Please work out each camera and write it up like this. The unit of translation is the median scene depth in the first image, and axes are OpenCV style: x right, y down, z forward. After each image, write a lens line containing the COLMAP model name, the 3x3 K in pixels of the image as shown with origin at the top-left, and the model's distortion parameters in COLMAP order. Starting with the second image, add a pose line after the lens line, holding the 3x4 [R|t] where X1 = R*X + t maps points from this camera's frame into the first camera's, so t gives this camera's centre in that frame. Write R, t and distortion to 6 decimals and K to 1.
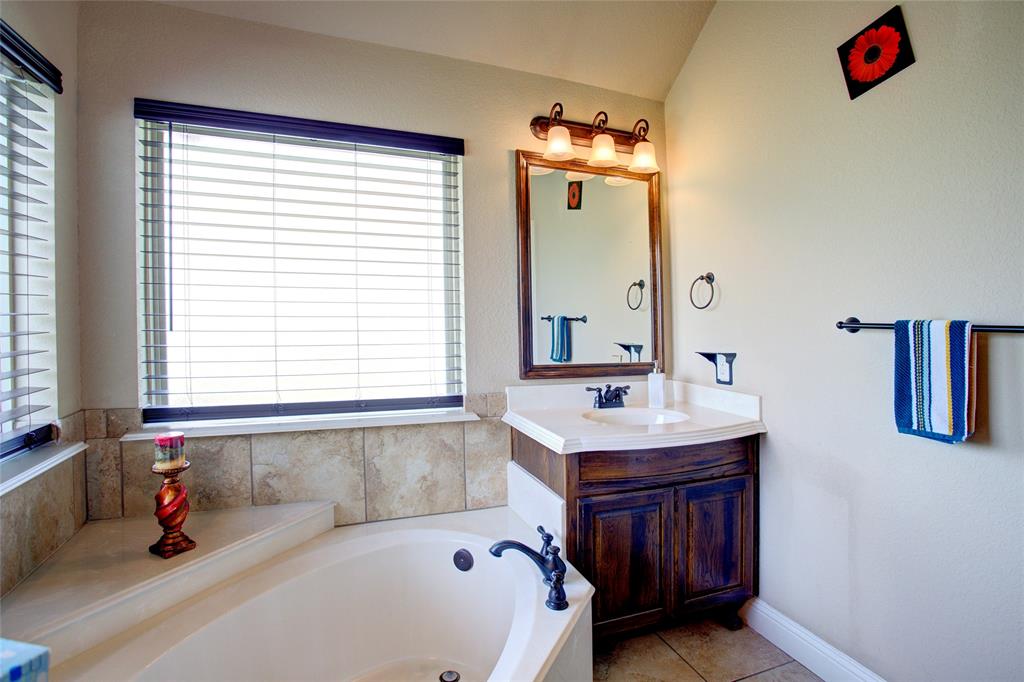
lens RADIAL K [[499.7, 0, 514.6], [0, 499.7, 309.4], [0, 0, 1]] dist [-0.056183, 0.019794]
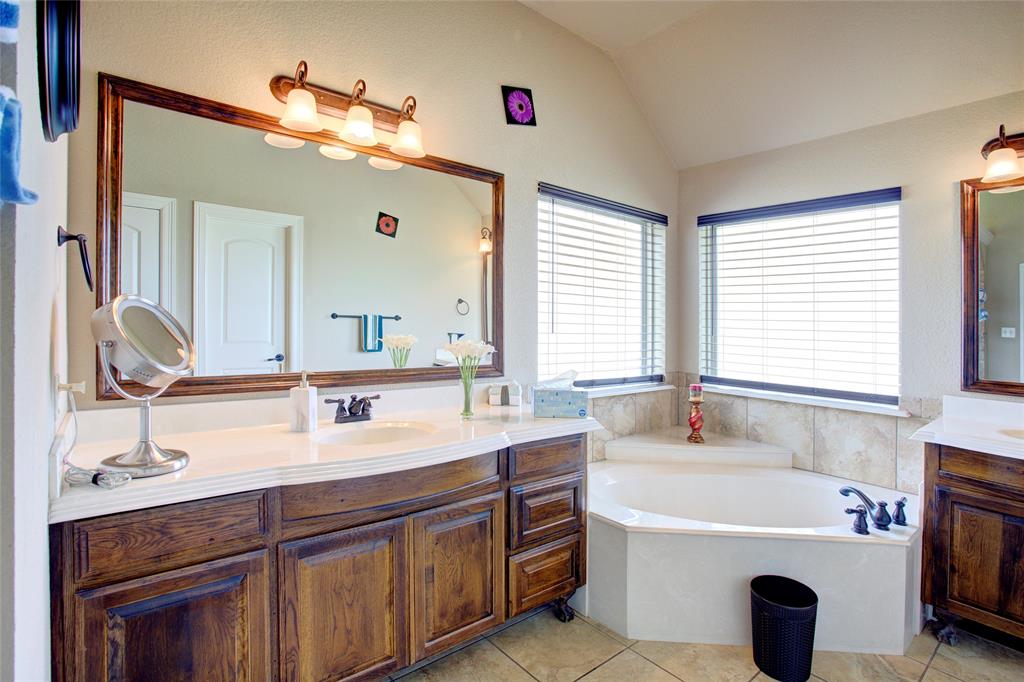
lens RADIAL K [[507.6, 0, 517.6], [0, 507.6, 324.5], [0, 0, 1]] dist [-0.070692, 0.030466]
pose [[0.309311, 0.006311, -0.950940, 0.875552], [-0.011596, 0.999929, 0.002864, 0.004054], [0.950890, 0.010141, 0.309362, -0.309387]]
